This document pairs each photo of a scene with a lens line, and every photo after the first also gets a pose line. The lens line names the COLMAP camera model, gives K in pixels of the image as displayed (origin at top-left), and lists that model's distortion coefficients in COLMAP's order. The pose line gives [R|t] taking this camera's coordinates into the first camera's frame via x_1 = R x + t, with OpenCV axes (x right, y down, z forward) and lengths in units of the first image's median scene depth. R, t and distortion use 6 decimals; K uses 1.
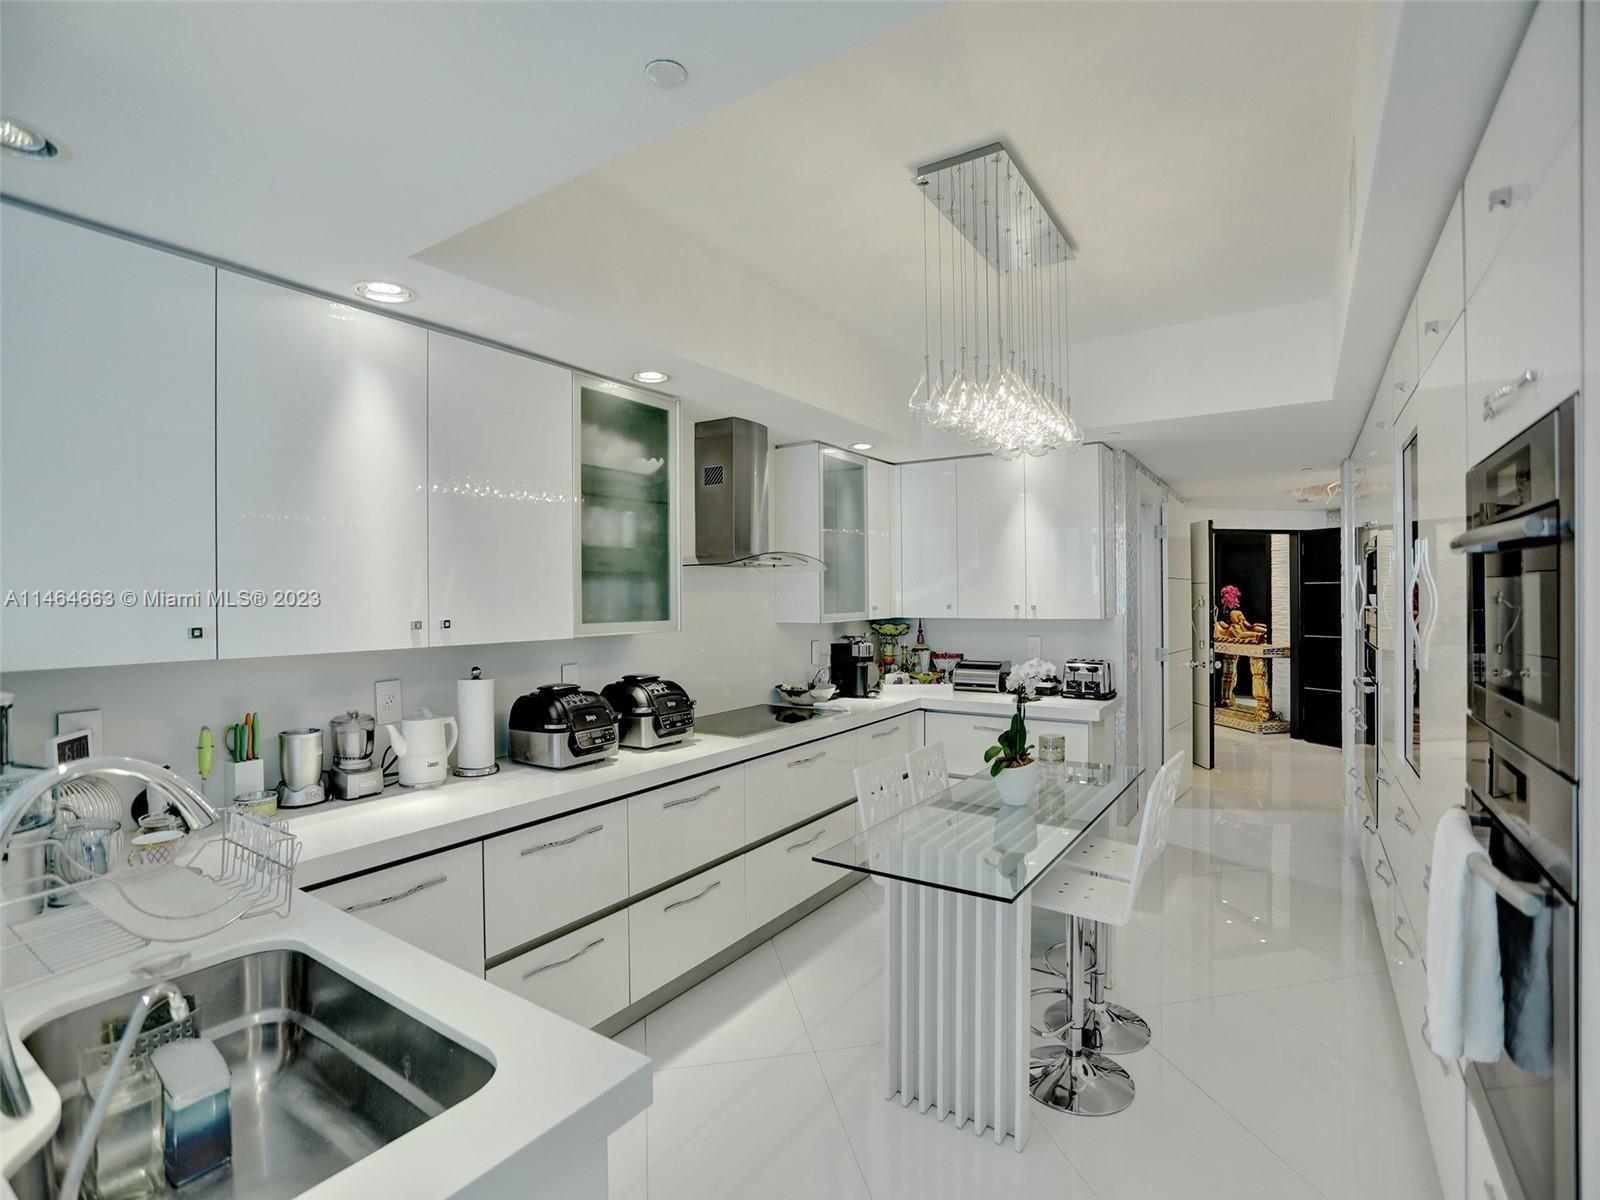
lens RADIAL K [[772.2, 0, 793.5], [0, 772.2, 598.9], [0, 0, 1]] dist [-0.048254, 0.017378]
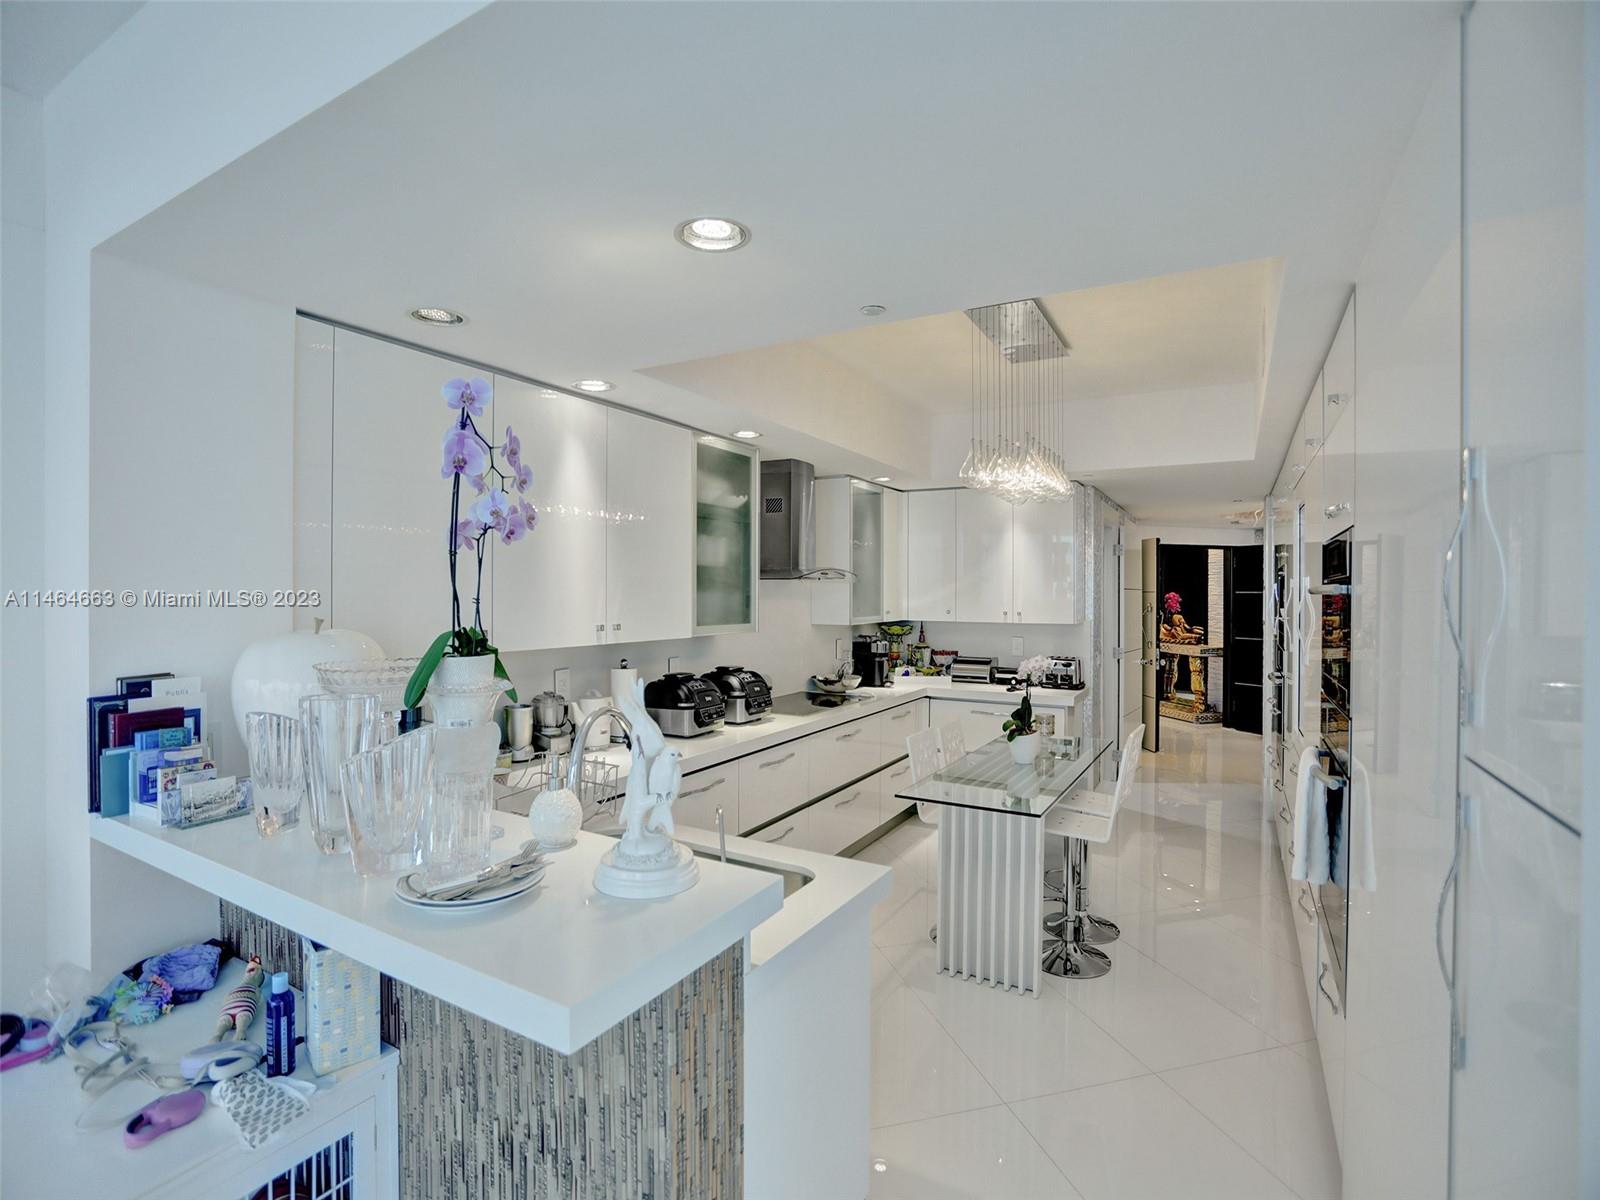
lens RADIAL K [[772.2, 0, 801.9], [0, 772.2, 595.1], [0, 0, 1]] dist [-0.048254, 0.017378]
pose [[0.997324, 0.012855, 0.071970, -0.172059], [-0.012891, 0.999917, 0.000030, -0.020198], [-0.071964, -0.000958, 0.997407, -0.274995]]
